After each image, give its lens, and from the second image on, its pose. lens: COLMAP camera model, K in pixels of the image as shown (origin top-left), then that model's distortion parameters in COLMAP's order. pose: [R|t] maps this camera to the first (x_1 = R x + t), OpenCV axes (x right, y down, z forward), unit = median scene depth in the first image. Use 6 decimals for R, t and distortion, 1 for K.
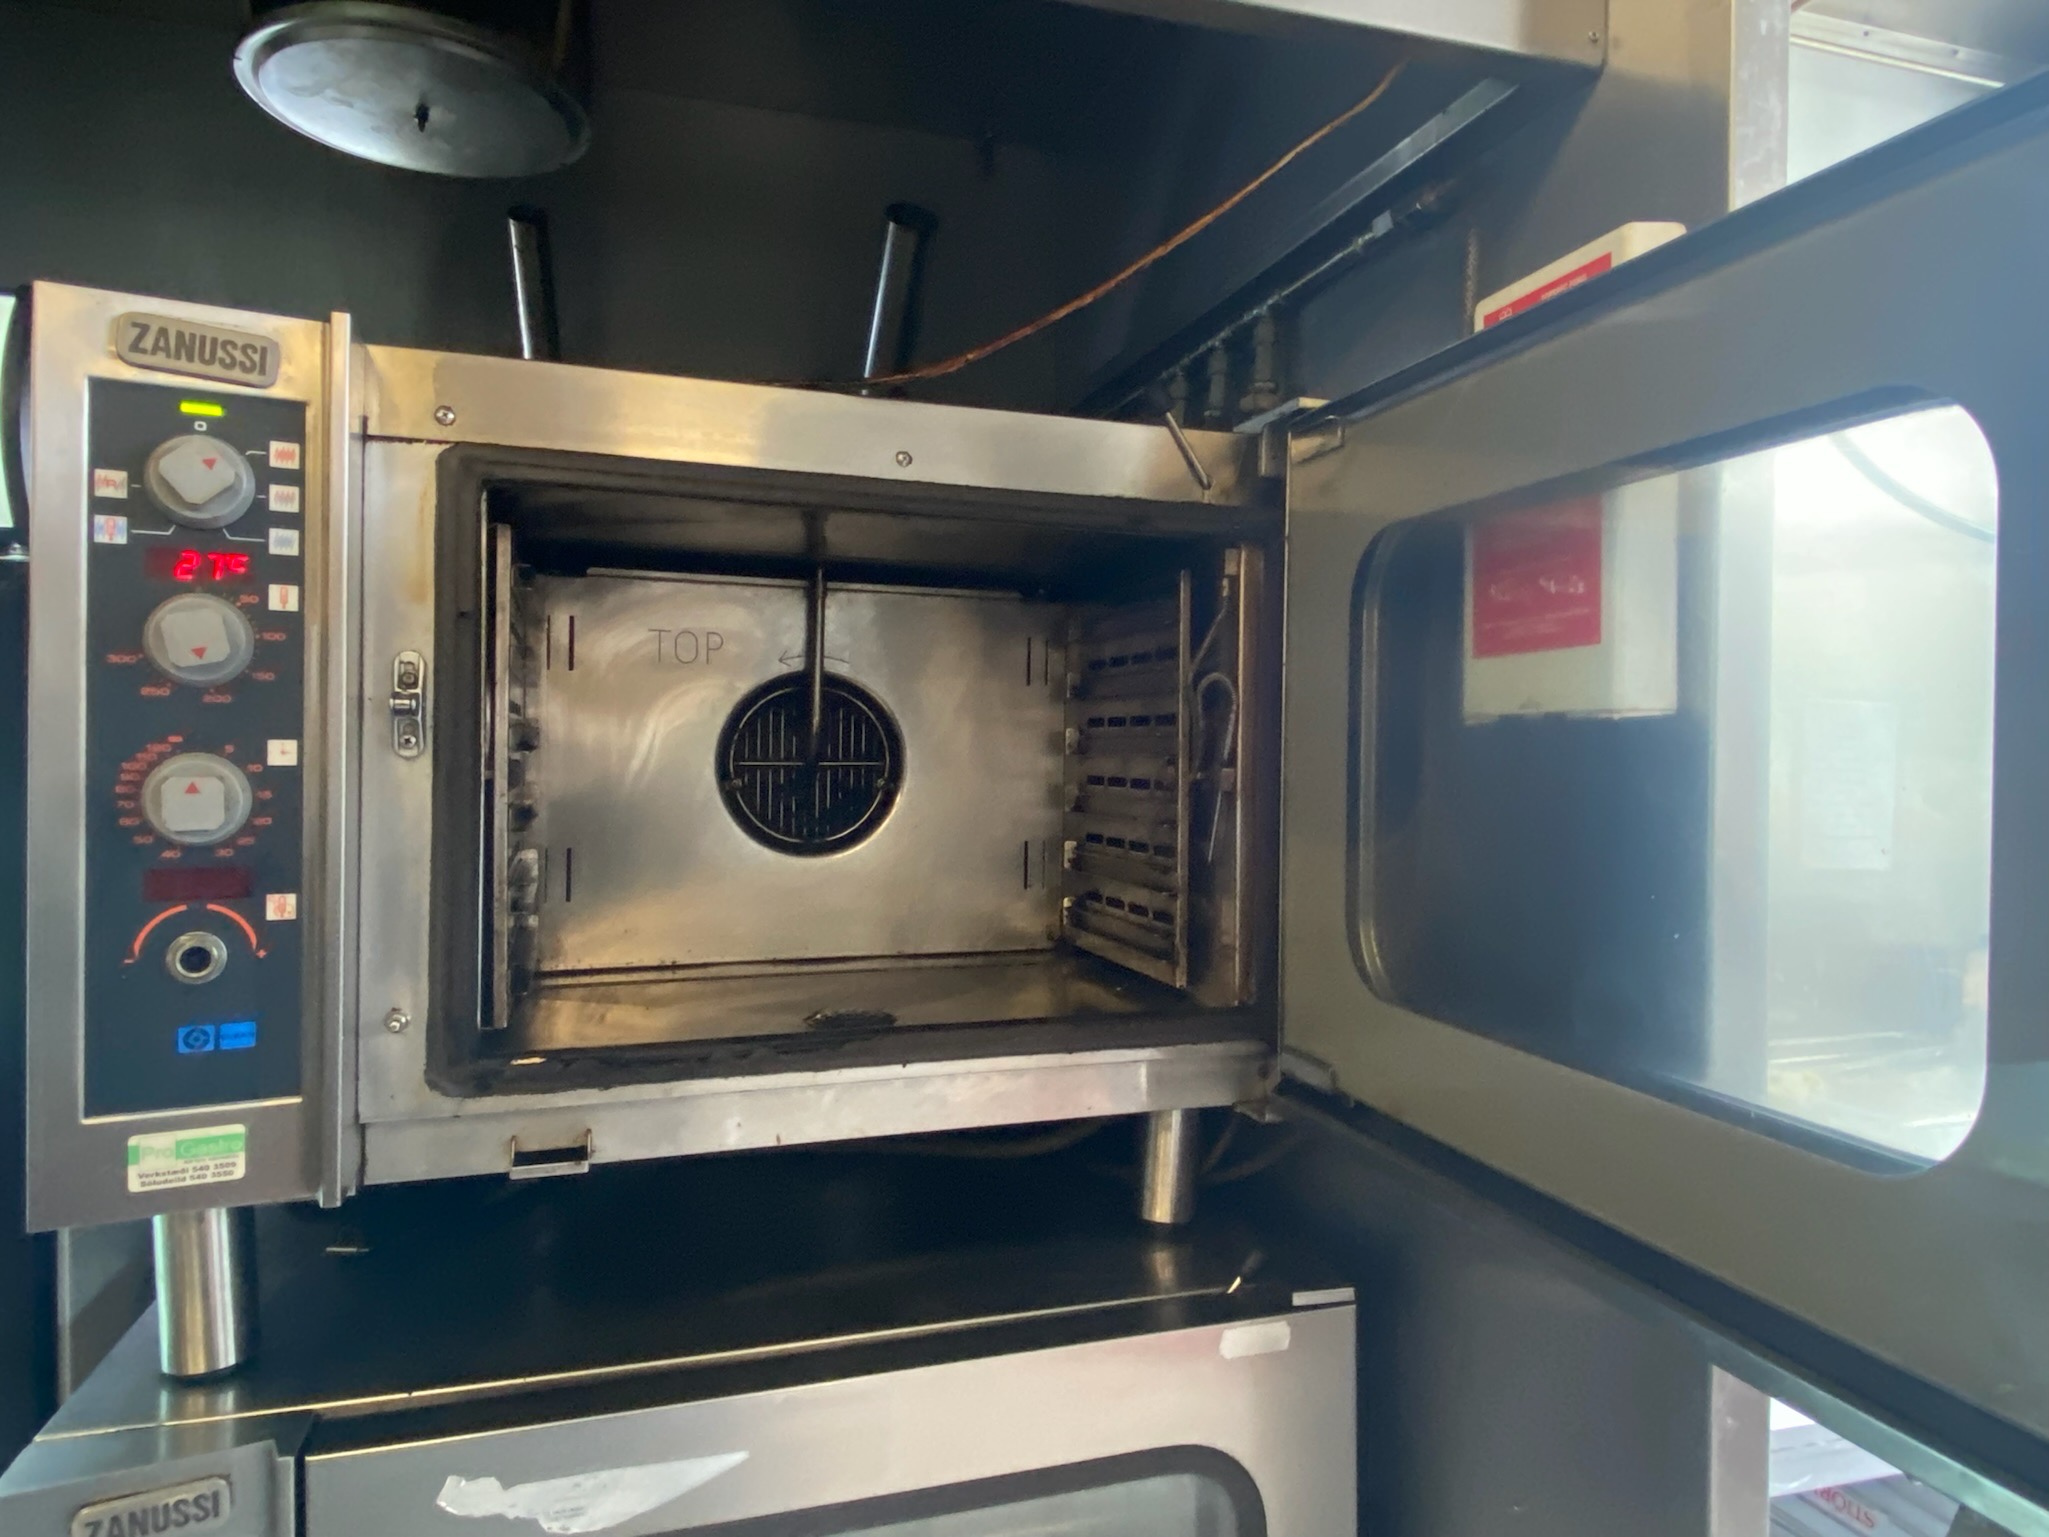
lens RADIAL K [[1307.3, 0, 1020.8], [0, 1307.3, 743.8], [0, 0, 1]] dist [0.190565, -0.000497]
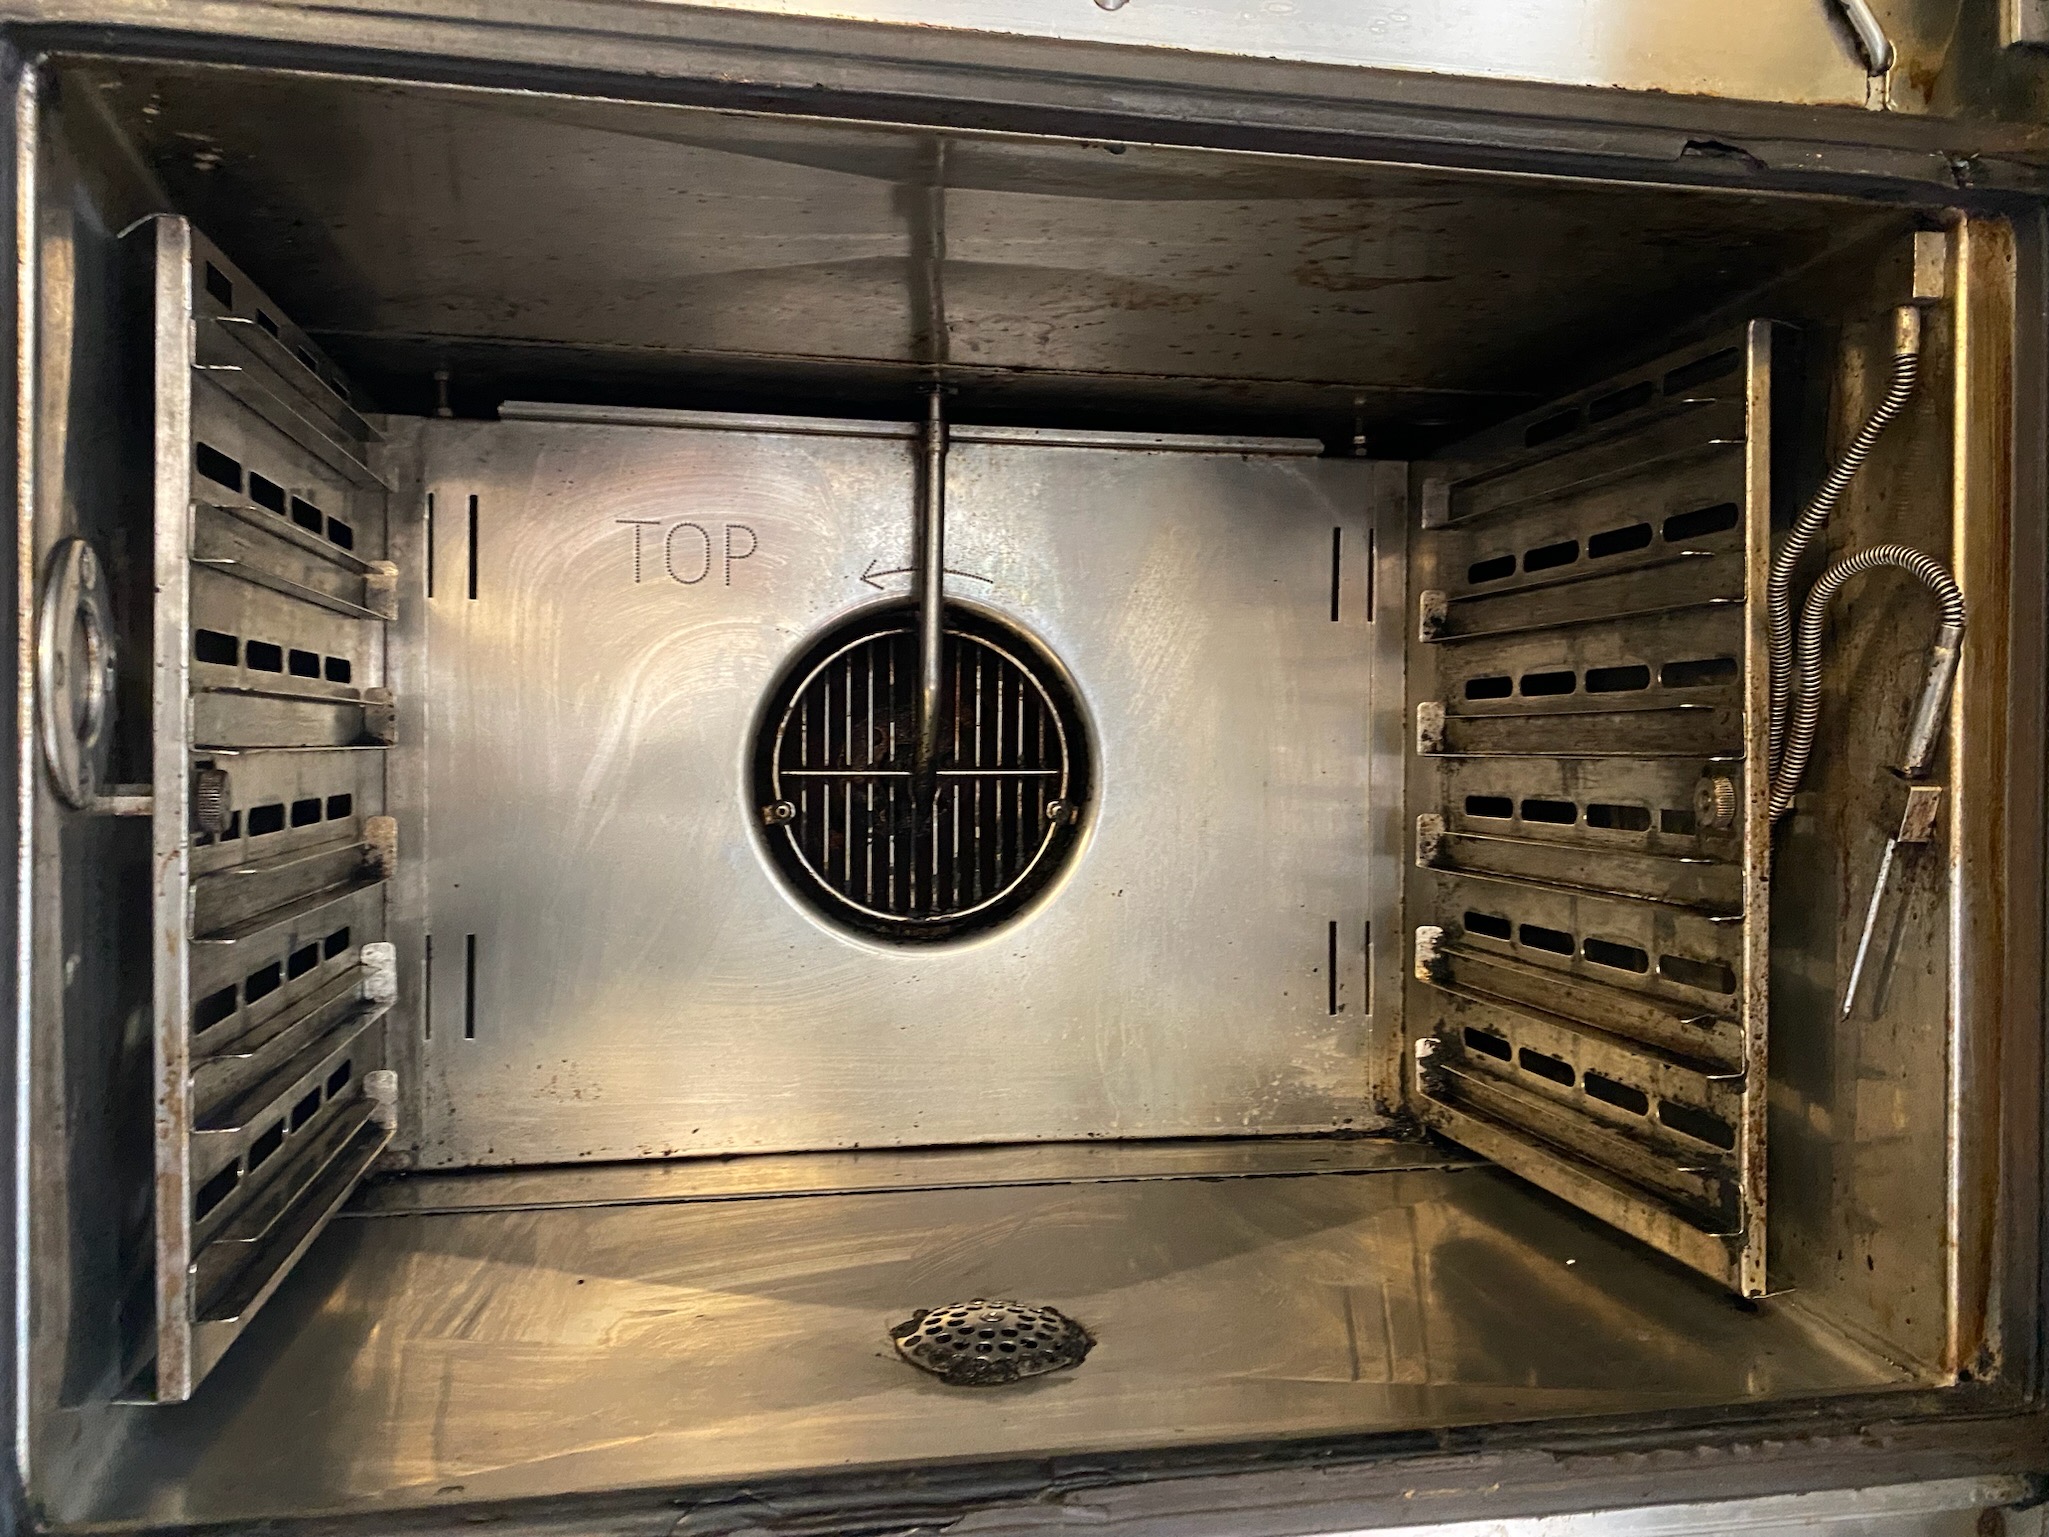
lens RADIAL K [[1595.6, 0, 1024.5], [0, 1595.6, 768.5], [0, 0, 1]] dist [-0.061907, -0.005562]
pose [[0.992280, -0.003925, -0.123959, -0.040915], [0.005883, 0.999864, 0.015436, 0.003581], [0.123882, -0.016046, 0.992167, 0.383890]]
